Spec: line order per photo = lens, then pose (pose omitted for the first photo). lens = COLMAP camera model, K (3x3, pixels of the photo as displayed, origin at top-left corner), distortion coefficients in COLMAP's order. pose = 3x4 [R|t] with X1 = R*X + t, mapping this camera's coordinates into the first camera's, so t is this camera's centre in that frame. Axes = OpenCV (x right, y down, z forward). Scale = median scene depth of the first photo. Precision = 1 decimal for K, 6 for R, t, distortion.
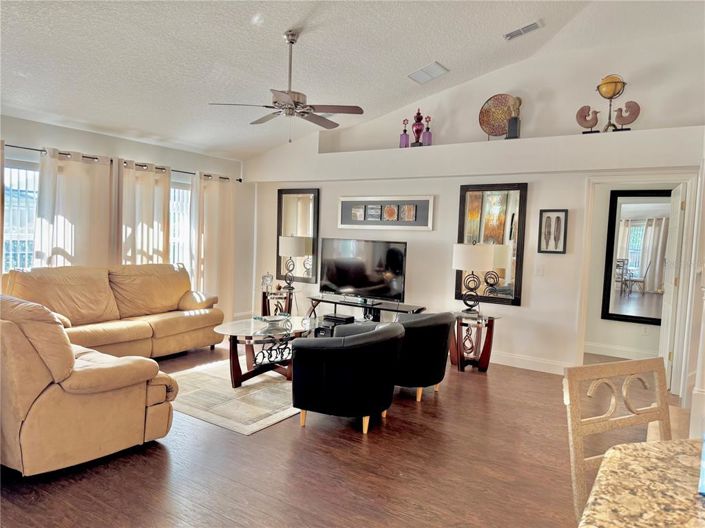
lens RADIAL K [[502.0, 0, 352.6], [0, 502.0, 264.6], [0, 0, 1]] dist [0.053149, -0.057743]
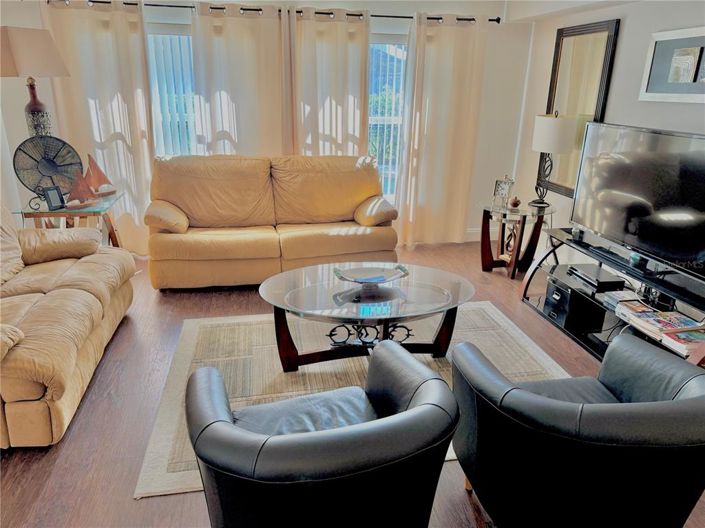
lens RADIAL K [[502.0, 0, 352.0], [0, 502.0, 263.5], [0, 0, 1]] dist [0.053149, -0.057743]
pose [[0.693559, 0.212332, -0.688397, 0.177427], [-0.035140, 0.964411, 0.262064, -0.043933], [0.719542, -0.157566, 0.676337, 0.489739]]
